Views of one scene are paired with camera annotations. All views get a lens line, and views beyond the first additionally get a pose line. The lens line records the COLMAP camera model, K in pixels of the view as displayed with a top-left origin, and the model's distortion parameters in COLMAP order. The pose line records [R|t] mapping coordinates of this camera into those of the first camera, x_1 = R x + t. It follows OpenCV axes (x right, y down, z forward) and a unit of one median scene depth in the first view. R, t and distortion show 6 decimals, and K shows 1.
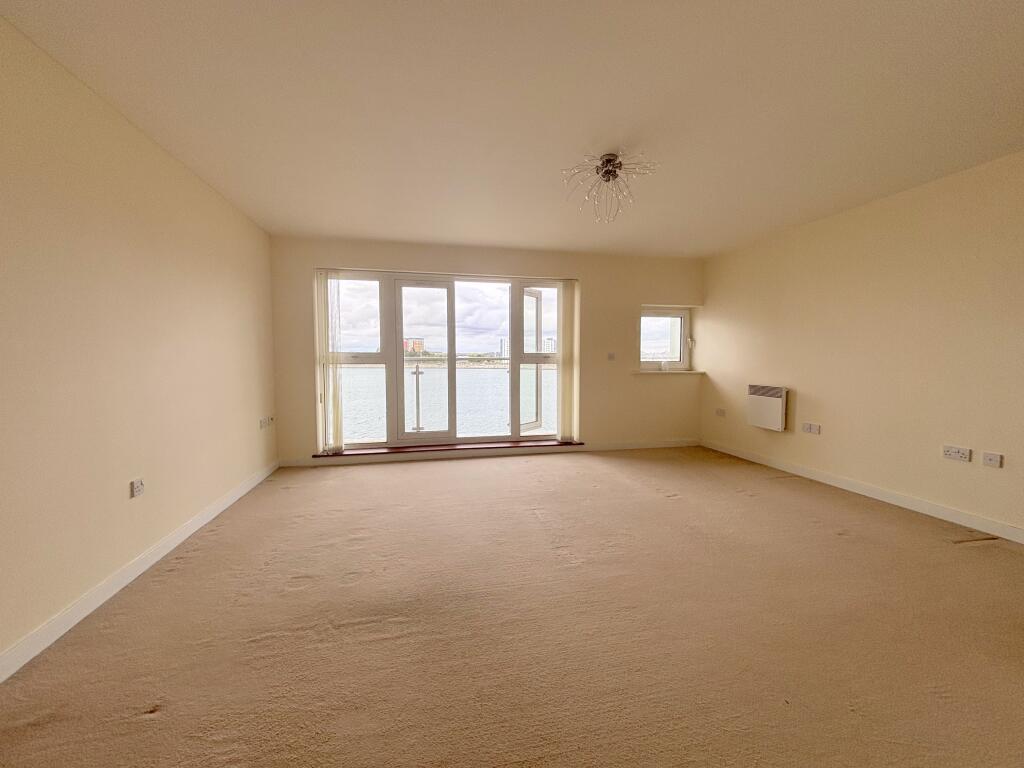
lens RADIAL K [[411.3, 0, 508.1], [0, 411.3, 381.8], [0, 0, 1]] dist [0.002406, -0.000089]
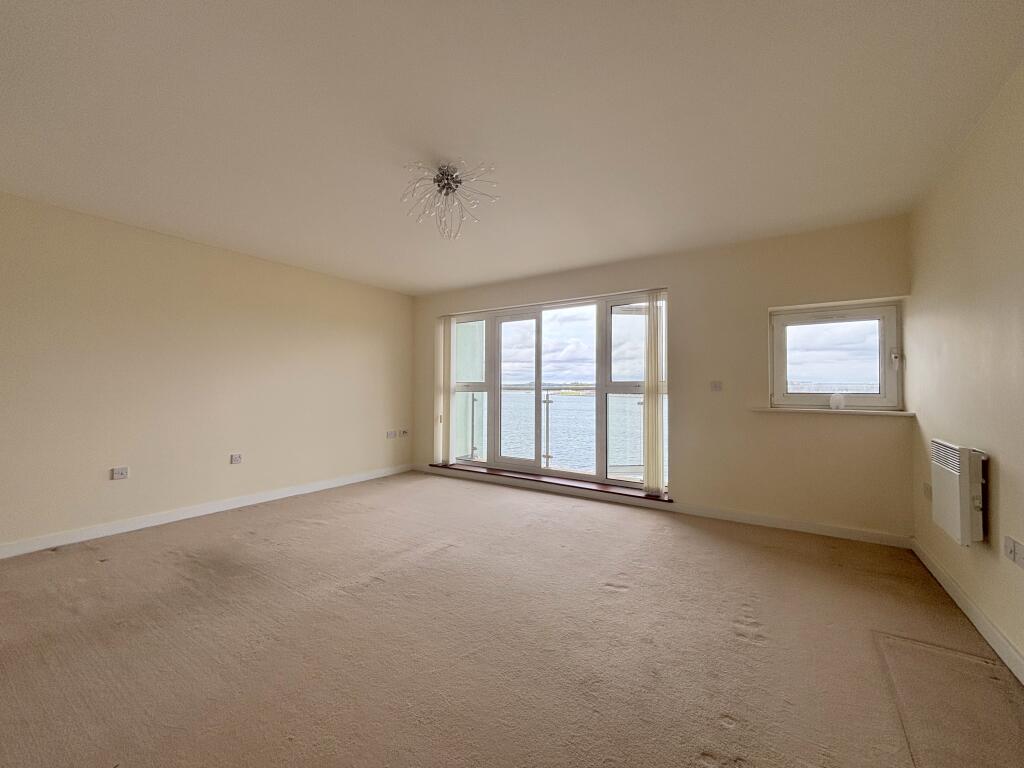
lens RADIAL K [[411.3, 0, 508.1], [0, 411.3, 381.8], [0, 0, 1]] dist [0.002406, -0.000089]
pose [[0.702410, -0.007746, -0.711730, 0.517585], [-0.044491, 0.997508, -0.054765, -0.012772], [0.710381, 0.070133, 0.700315, 0.245662]]
